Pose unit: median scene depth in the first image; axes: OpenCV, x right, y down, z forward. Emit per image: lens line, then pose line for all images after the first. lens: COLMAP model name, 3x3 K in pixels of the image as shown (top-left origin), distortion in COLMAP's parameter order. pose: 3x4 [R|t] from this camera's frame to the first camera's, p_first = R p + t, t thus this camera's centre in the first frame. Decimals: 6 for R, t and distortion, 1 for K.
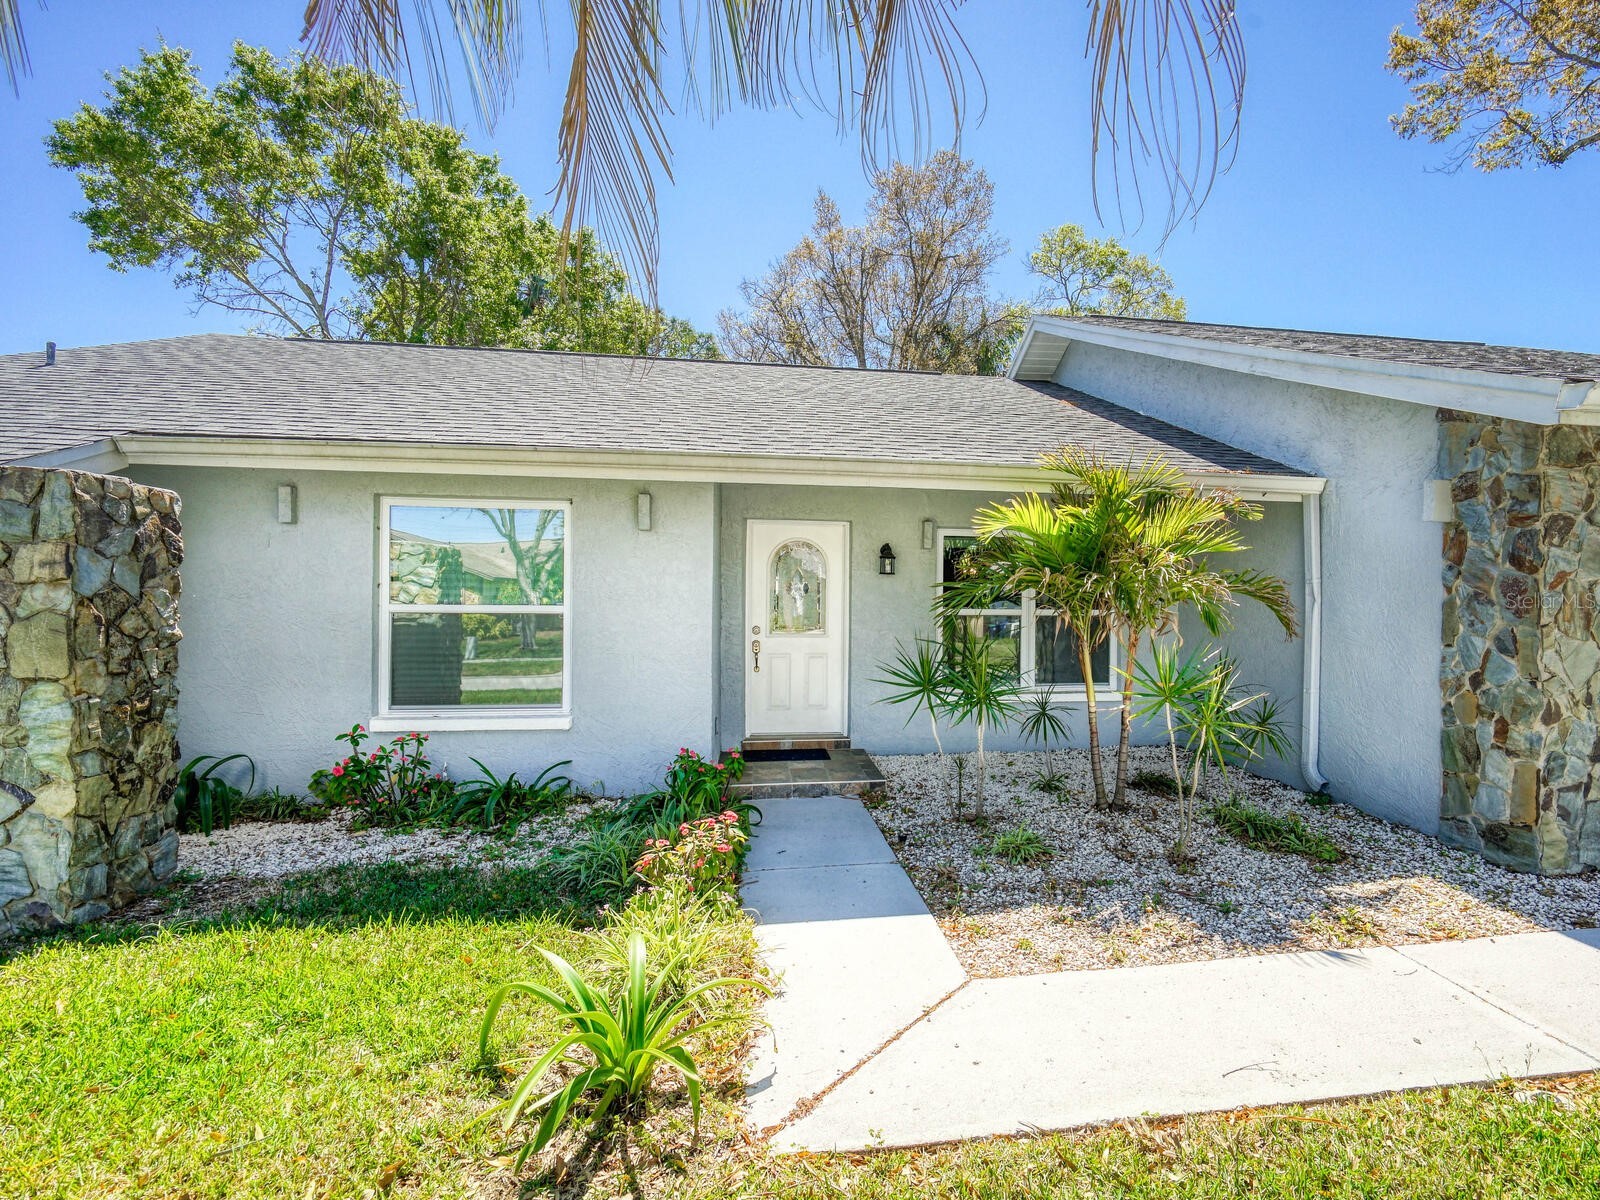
lens RADIAL K [[783.6, 0, 871.2], [0, 783.6, 604.0], [0, 0, 1]] dist [-0.010308, 0.001360]
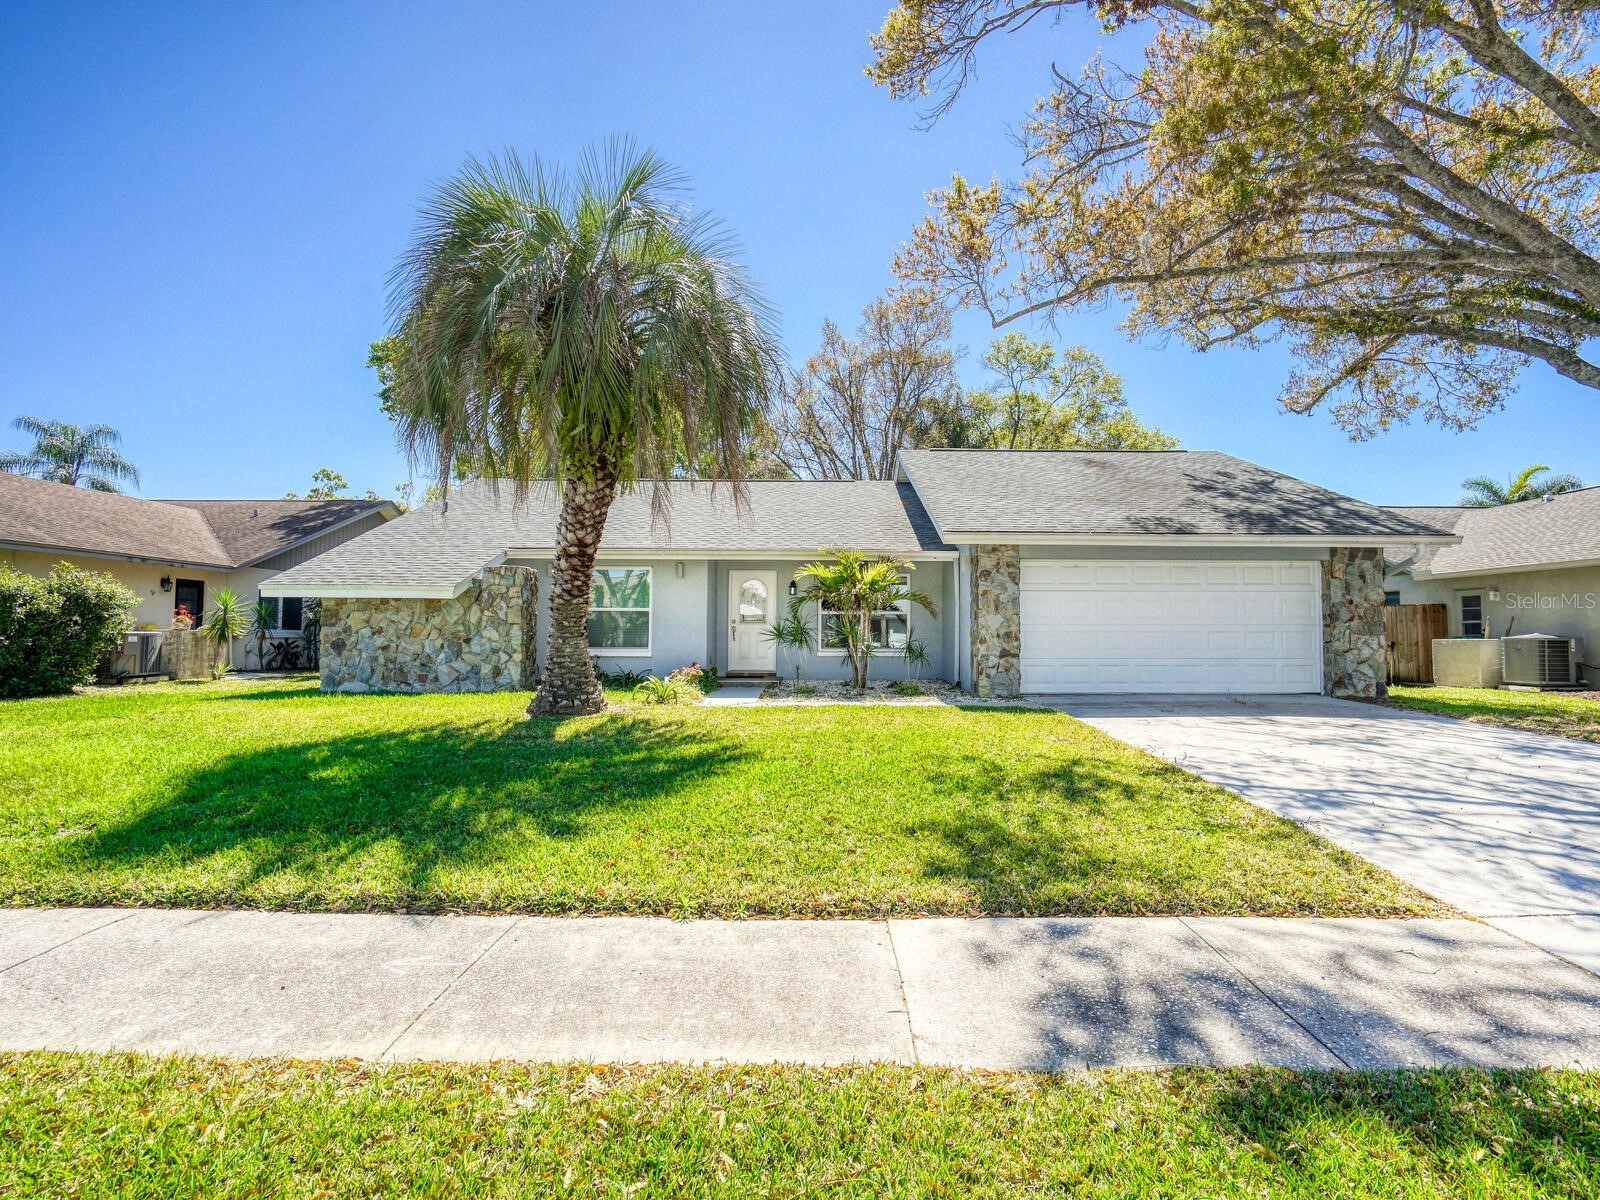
lens RADIAL K [[779.5, 0, 787.7], [0, 779.5, 602.4], [0, 0, 1]] dist [-0.019220, 0.008717]
pose [[0.982211, -0.007902, -0.187615, 0.402886], [0.000060, 0.999128, -0.041764, 0.068818], [0.187781, 0.041009, 0.981354, -1.077696]]
